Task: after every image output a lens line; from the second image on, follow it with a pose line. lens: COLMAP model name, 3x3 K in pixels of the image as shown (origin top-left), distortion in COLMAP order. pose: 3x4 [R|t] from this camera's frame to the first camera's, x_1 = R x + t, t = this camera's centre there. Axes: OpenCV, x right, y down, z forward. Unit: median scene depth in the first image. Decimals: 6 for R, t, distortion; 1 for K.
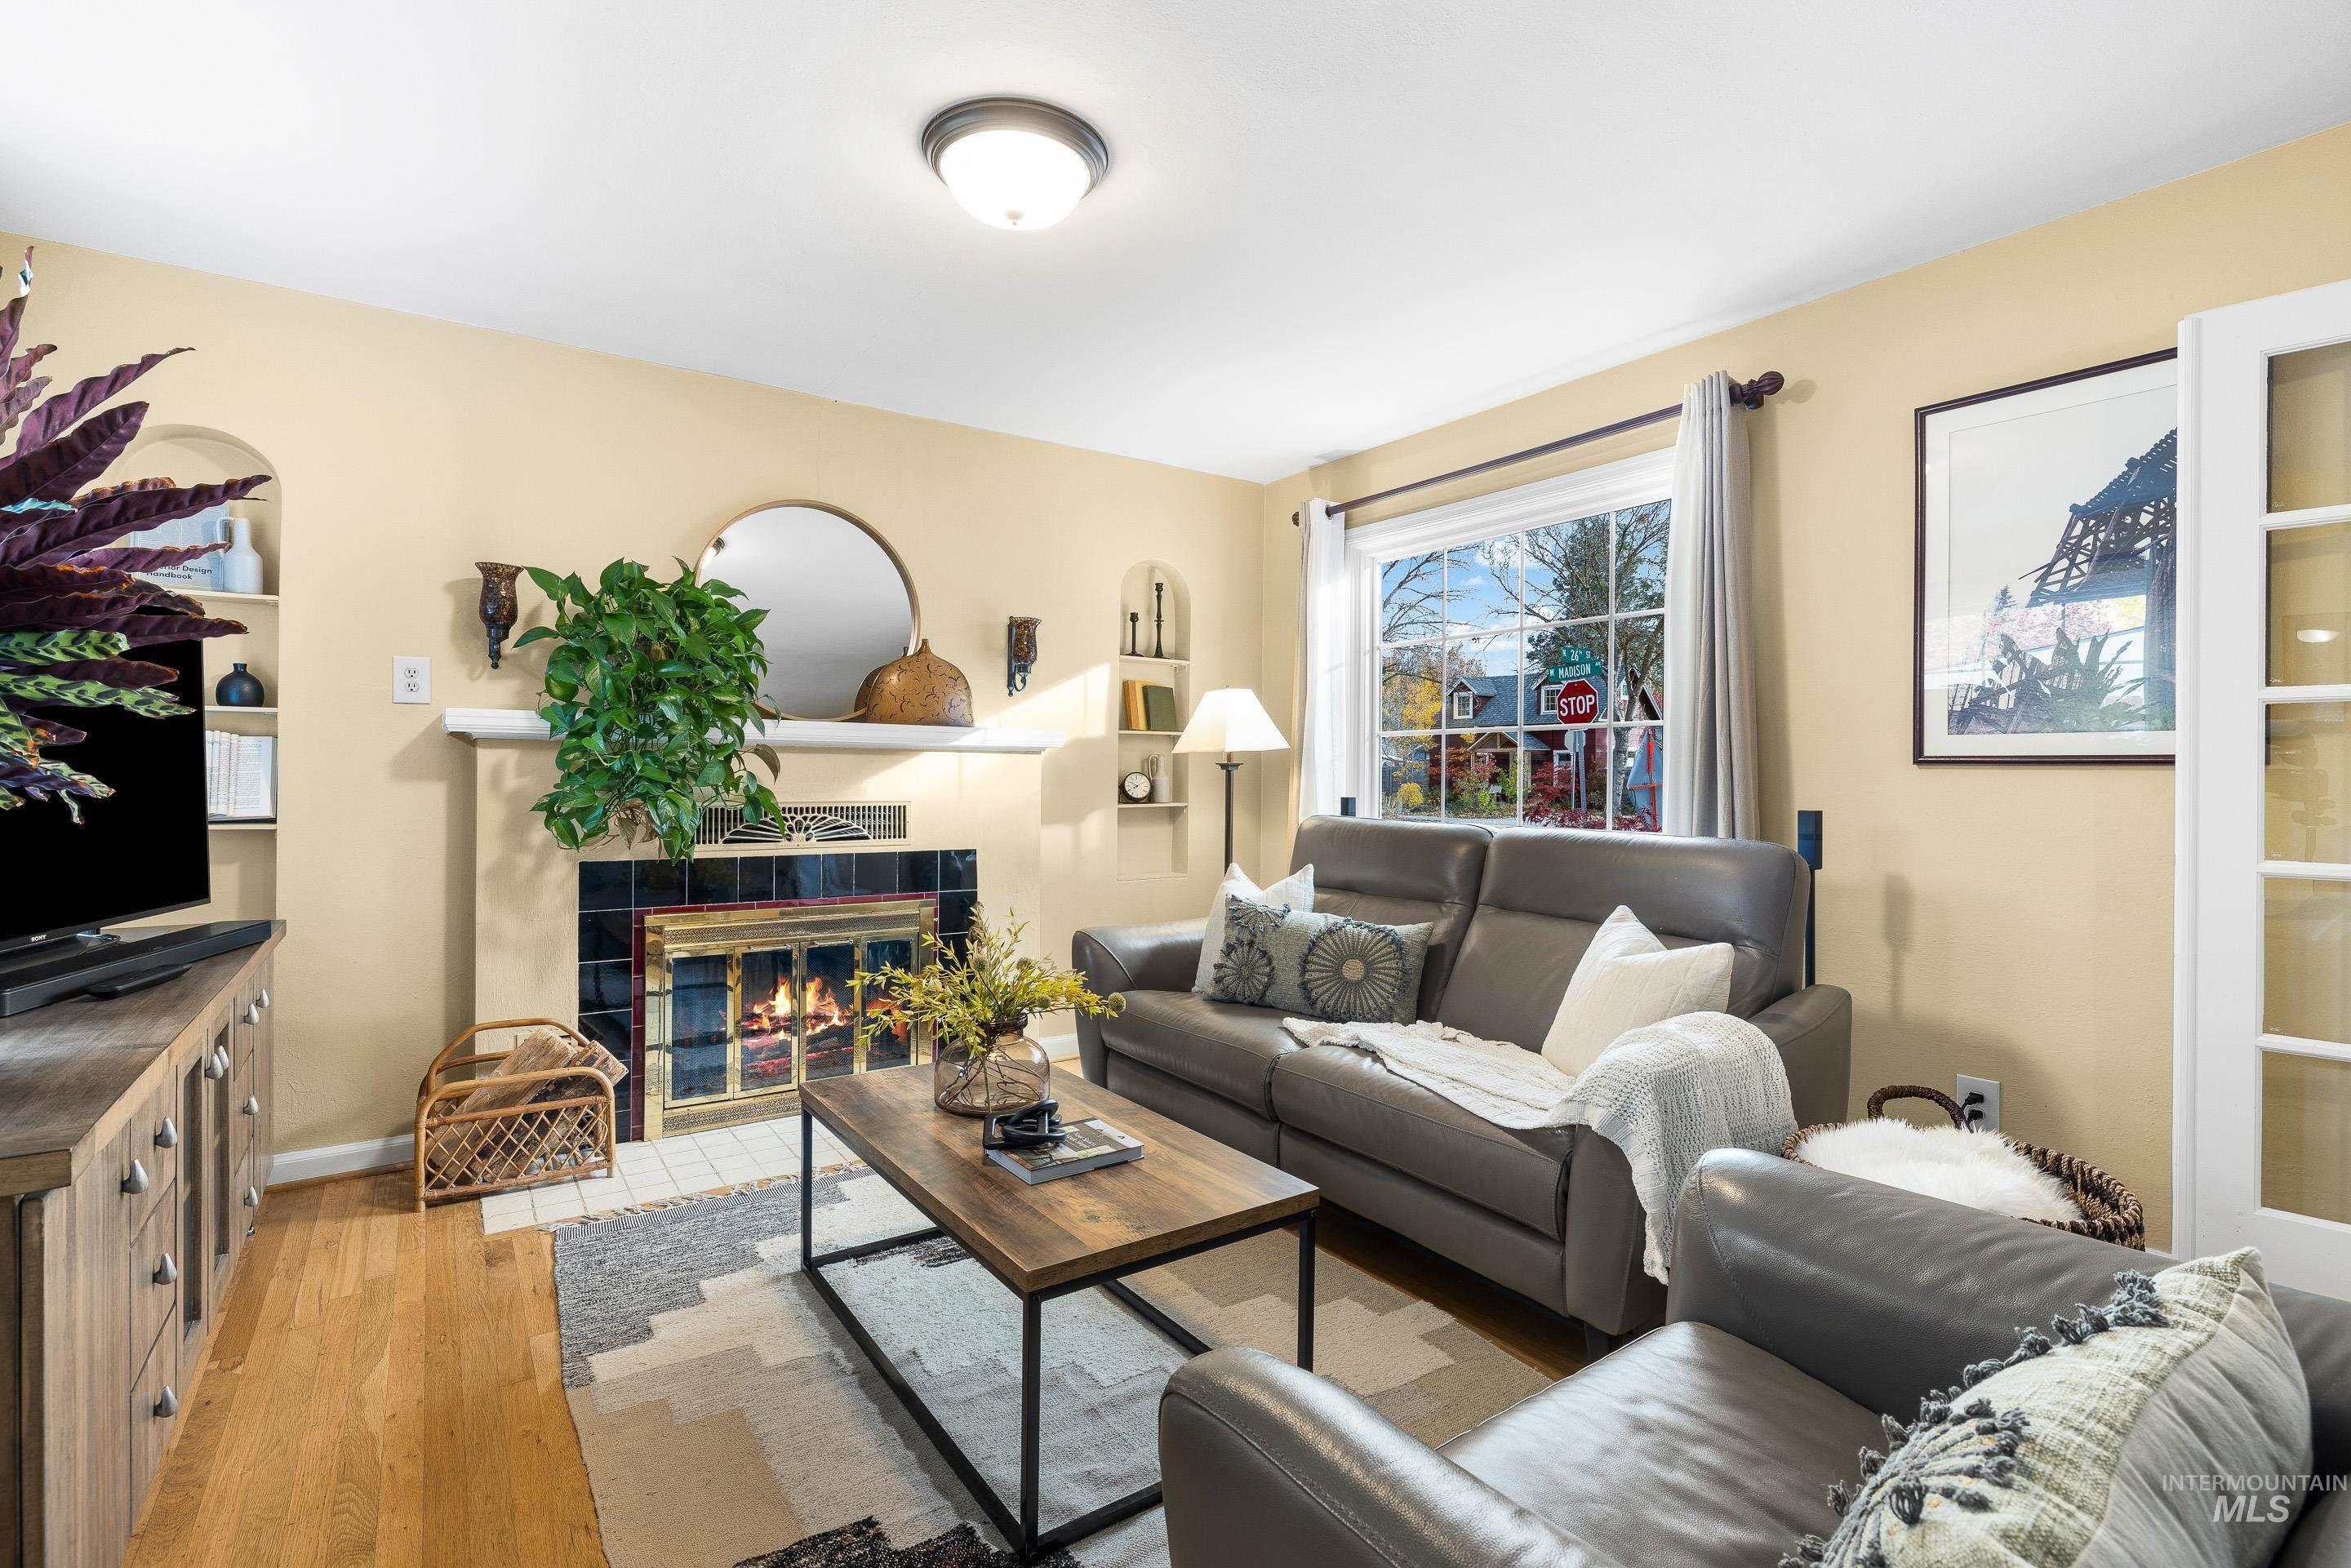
lens RADIAL K [[1082.9, 0, 1175.5], [0, 1082.9, 784.0], [0, 0, 1]] dist [-0.000975, -0.000126]
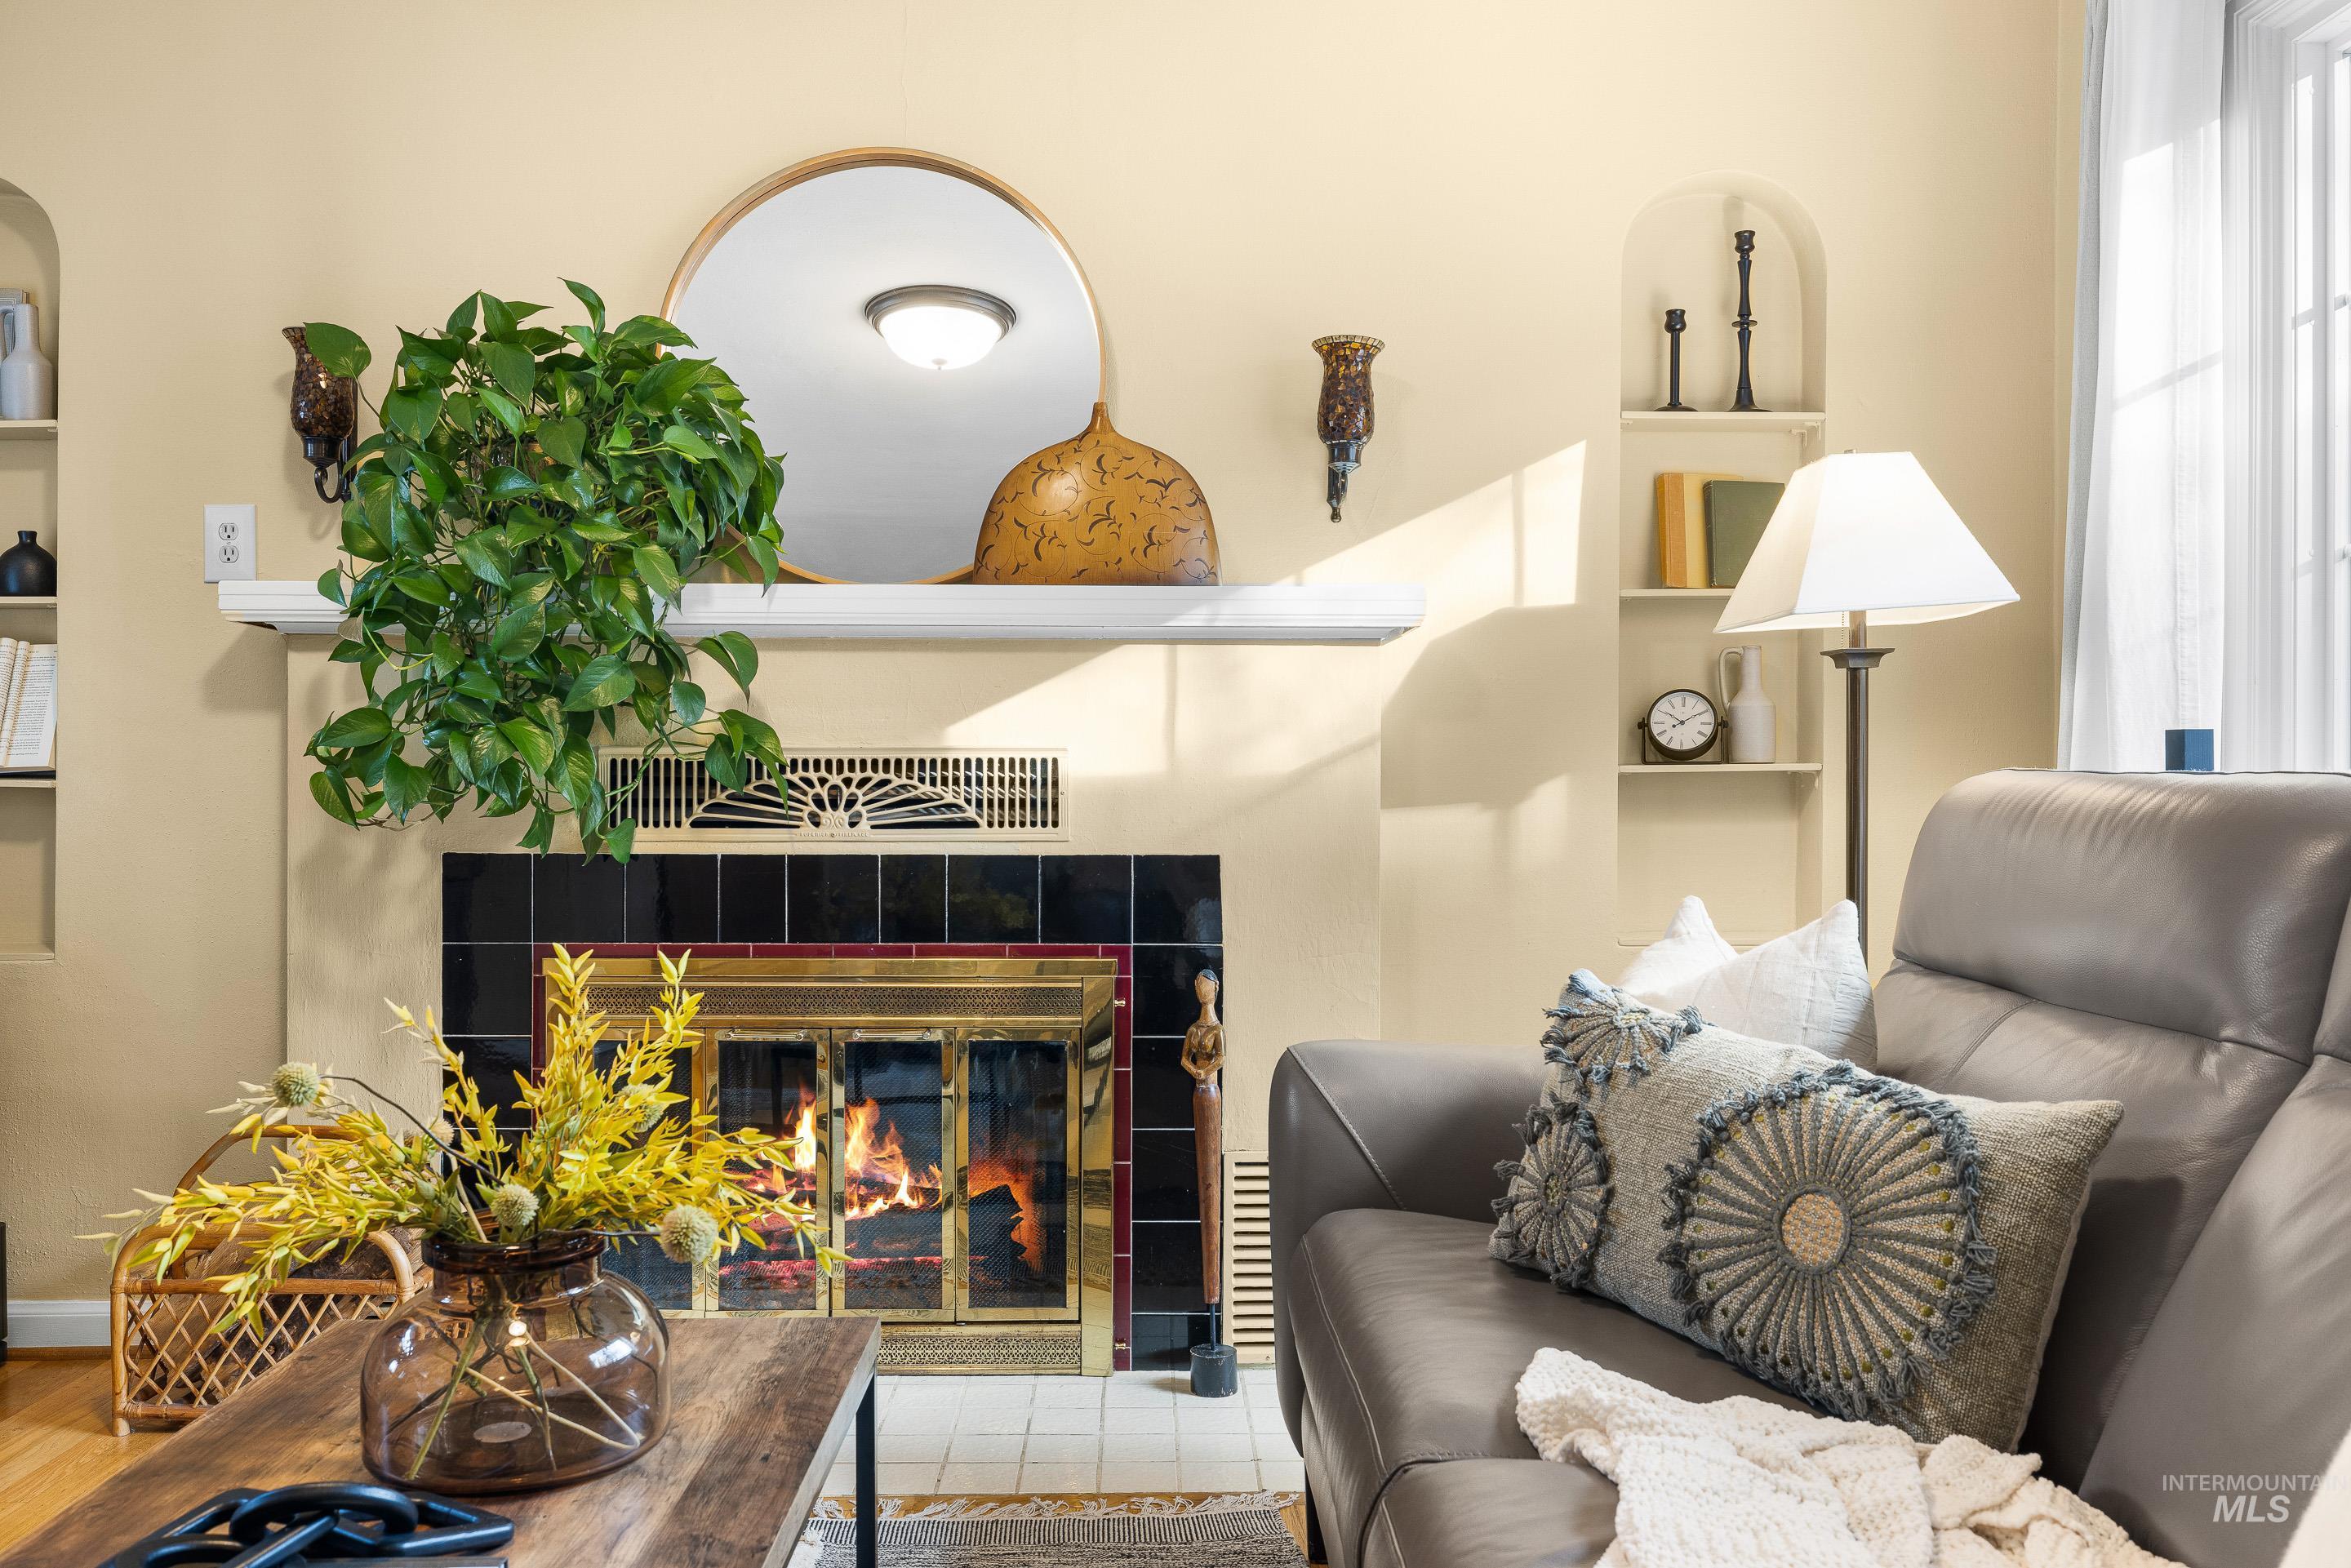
lens RADIAL K [[1861.1, 0, 1175.5], [0, 1861.1, 784.0], [0, 0, 1]] dist [-0.001830, -0.000933]
pose [[0.826941, -0.004953, -0.562266, 0.266224], [0.001767, 0.999979, -0.006210, 0.038694], [0.562285, 0.004142, 0.826933, 0.379858]]
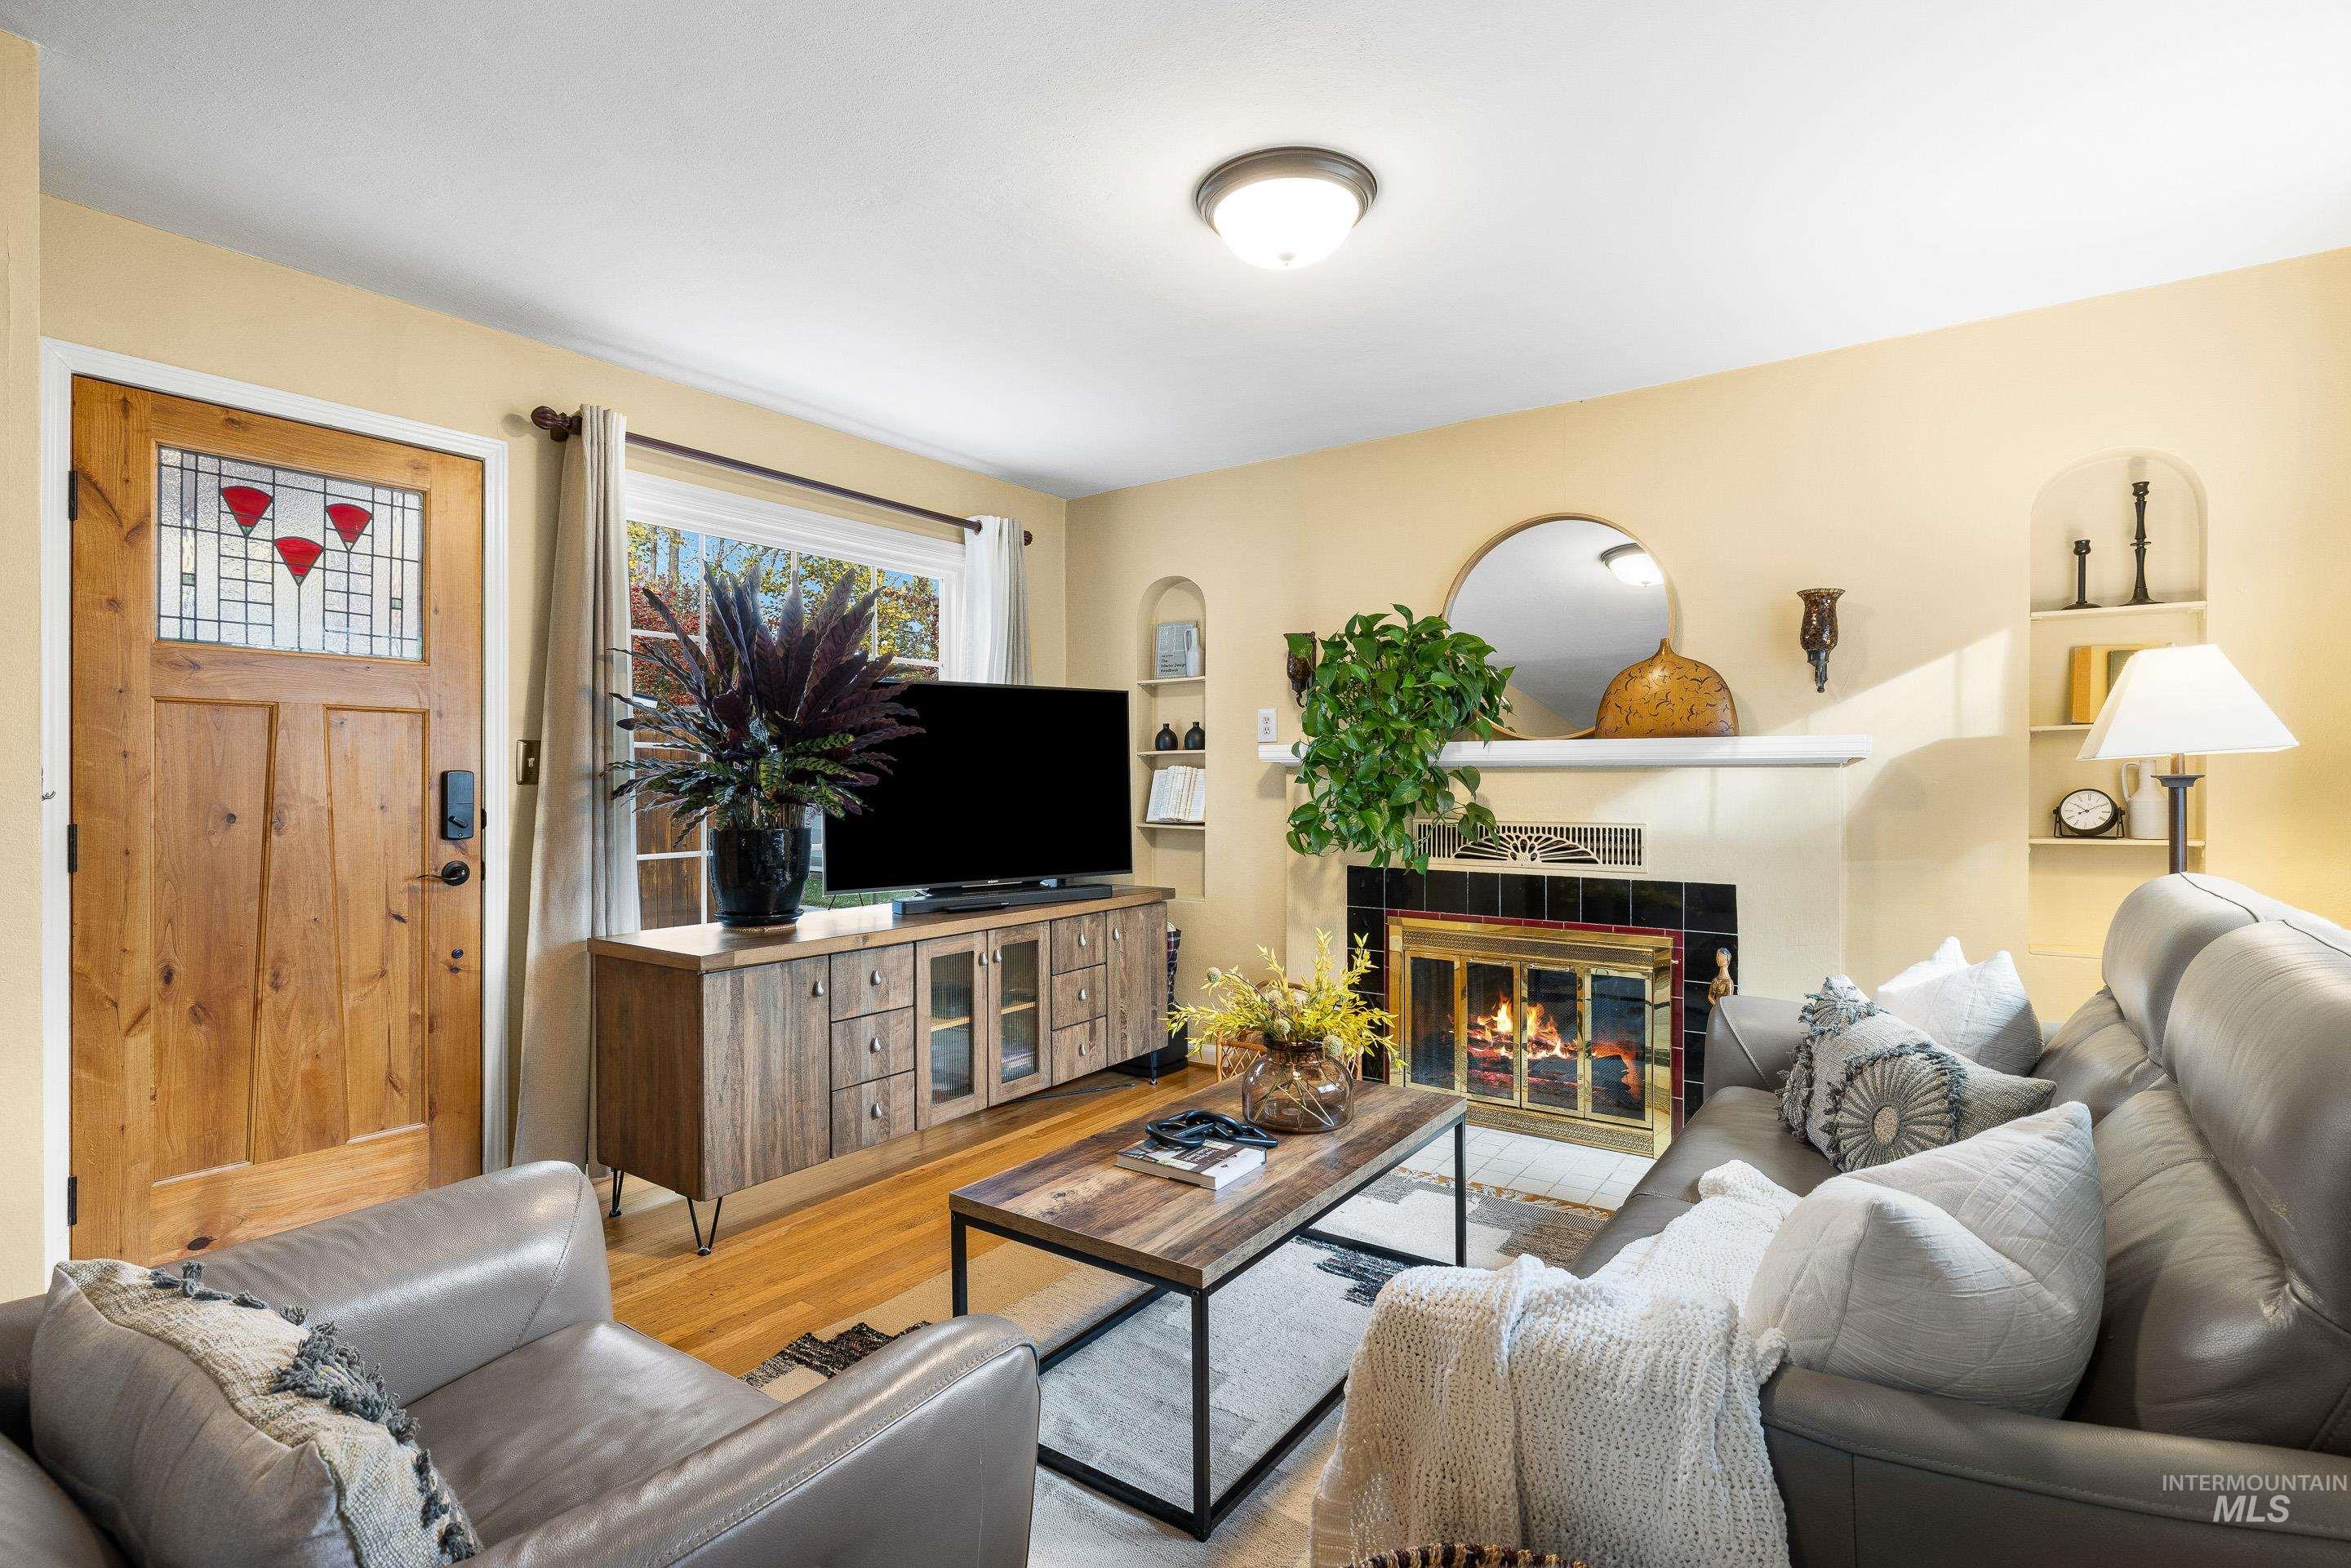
lens RADIAL K [[1132.5, 0, 1175.5], [0, 1132.5, 784.0], [0, 0, 1]] dist [-0.001400, -0.000126]
pose [[0.336646, -0.002373, -0.941628, 0.530621], [-0.001331, 0.999995, -0.002996, -0.014313], [0.941631, 0.002262, 0.336641, 0.346954]]
